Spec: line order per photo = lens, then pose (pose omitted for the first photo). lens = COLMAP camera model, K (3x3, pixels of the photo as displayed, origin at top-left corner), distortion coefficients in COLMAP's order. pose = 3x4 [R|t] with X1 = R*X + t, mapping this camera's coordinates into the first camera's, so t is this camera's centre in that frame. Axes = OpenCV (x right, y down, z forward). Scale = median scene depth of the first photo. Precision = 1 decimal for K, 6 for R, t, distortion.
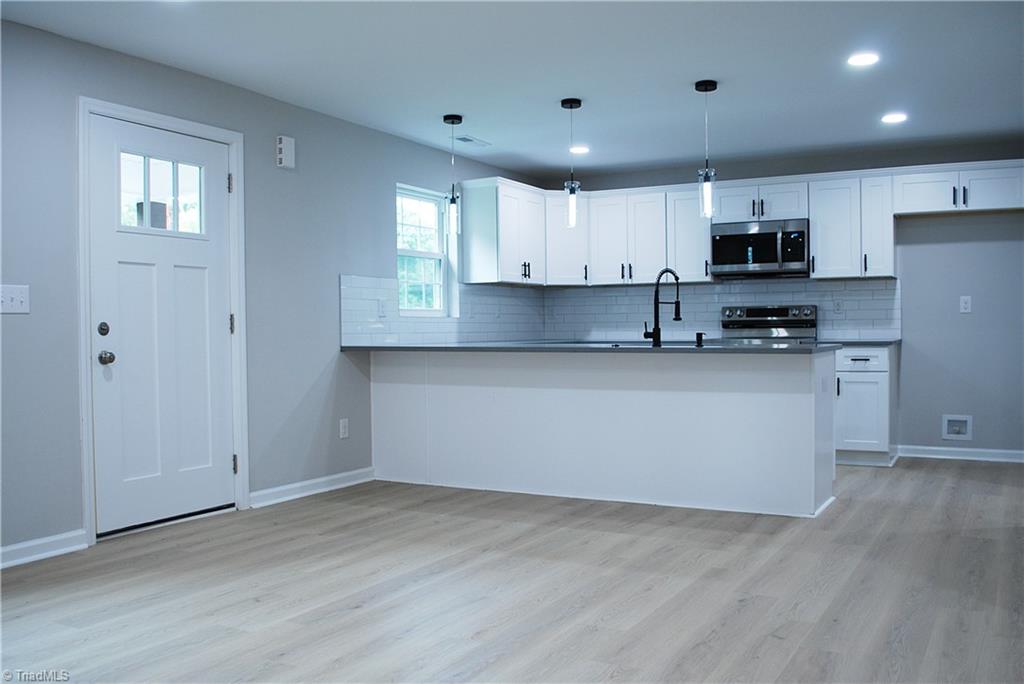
lens RADIAL K [[915.0, 0, 522.8], [0, 915.0, 341.7], [0, 0, 1]] dist [-0.079421, 0.003087]
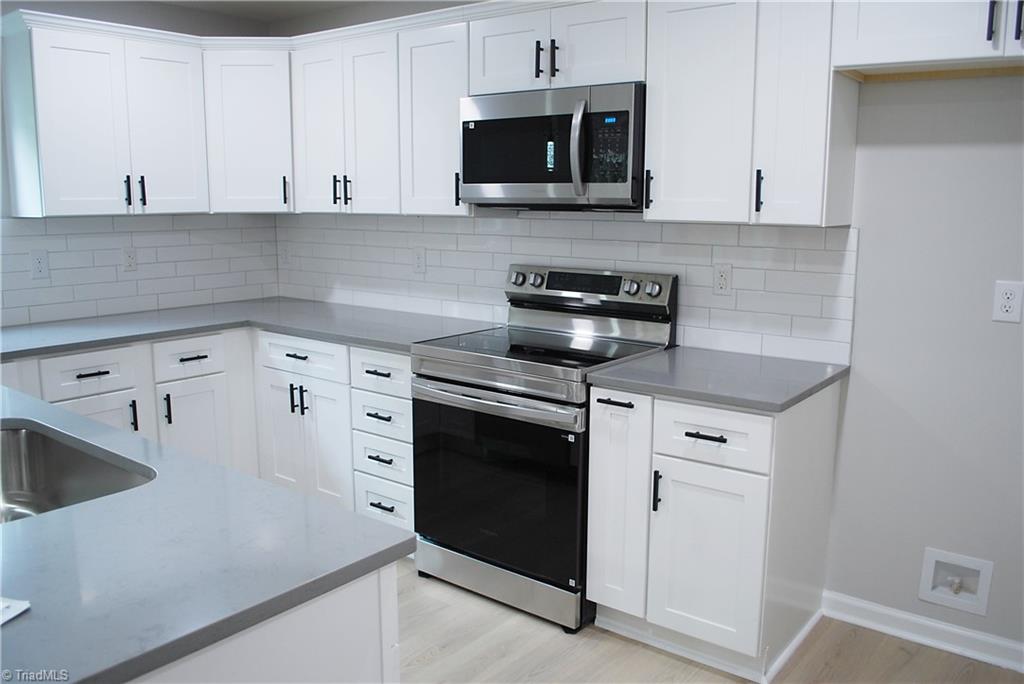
lens RADIAL K [[828.9, 0, 531.8], [0, 828.9, 344.5], [0, 0, 1]] dist [-0.081804, 0.015755]
pose [[0.988365, 0.043225, -0.145831, 0.334970], [-0.019532, 0.986900, 0.160144, -0.075893], [0.150843, -0.155432, 0.976262, 0.608917]]
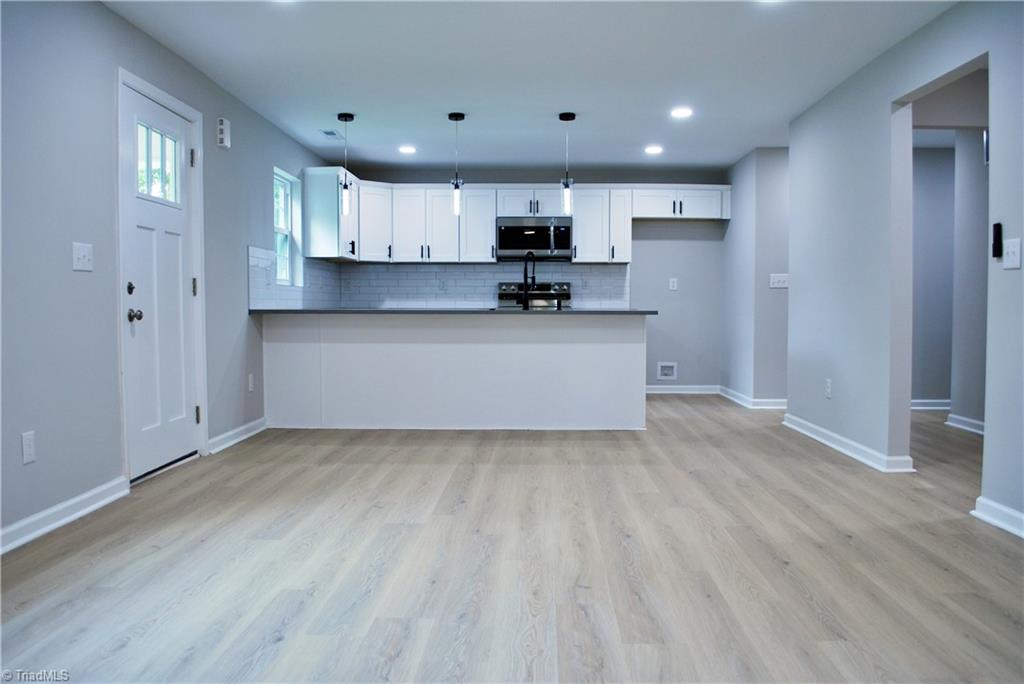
lens RADIAL K [[828.9, 0, 521.9], [0, 828.9, 341.0], [0, 0, 1]] dist [-0.081804, 0.015755]
pose [[0.884873, -0.010558, 0.465713, -0.325597], [-0.002094, 0.999643, 0.026641, 0.014019], [-0.465828, -0.024549, 0.884535, -0.044429]]
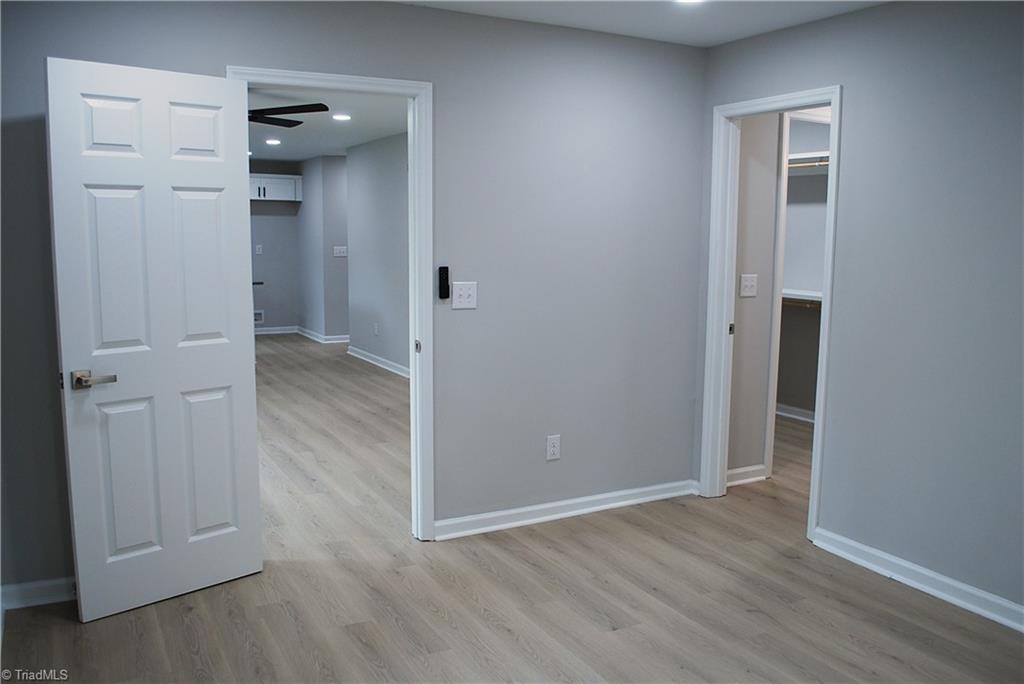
lens RADIAL K [[828.9, 0, 518.5], [0, 828.9, 342.9], [0, 0, 1]] dist [-0.081804, 0.015755]
pose [[0.529572, -0.096863, 0.842716, -0.656568], [-0.001596, 0.993344, 0.115179, -0.046712], [-0.848263, -0.062340, 0.525893, -0.342622]]
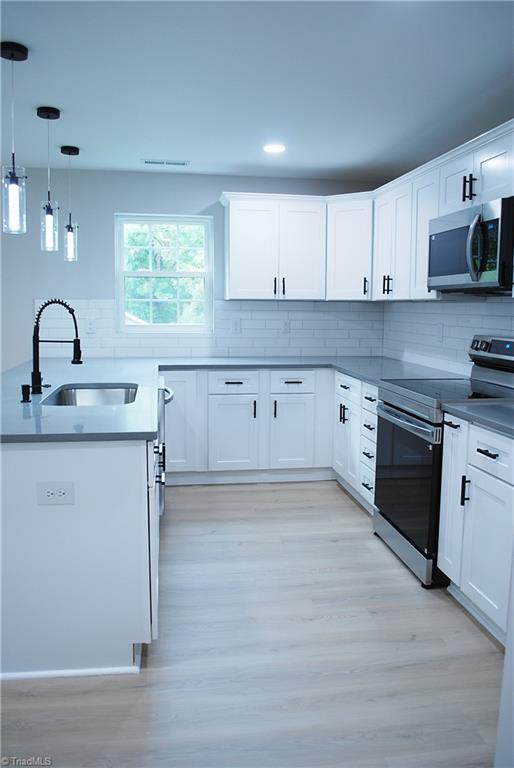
lens RADIAL K [[621.7, 0, 257.3], [0, 621.7, 380.2], [0, 0, 1]] dist [-0.081804, 0.015755]
pose [[0.602956, 0.110205, -0.790125, 0.556838], [-0.025573, 0.992574, 0.118928, -0.061925], [0.797364, -0.051503, 0.601297, 0.643716]]
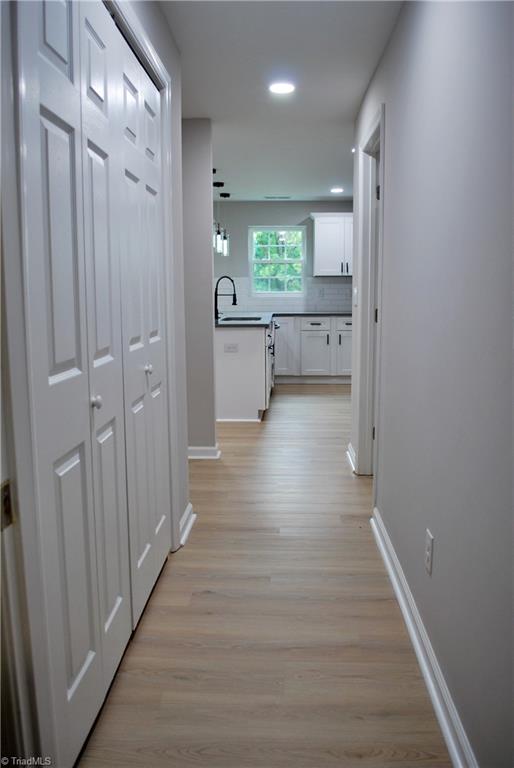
lens RADIAL K [[621.7, 0, 251.6], [0, 621.7, 384.2], [0, 0, 1]] dist [-0.081804, 0.015755]
pose [[0.429483, 0.146490, -0.891115, 1.010212], [-0.009738, 0.987450, 0.157633, -0.049859], [0.903023, -0.059023, 0.425519, 0.417792]]
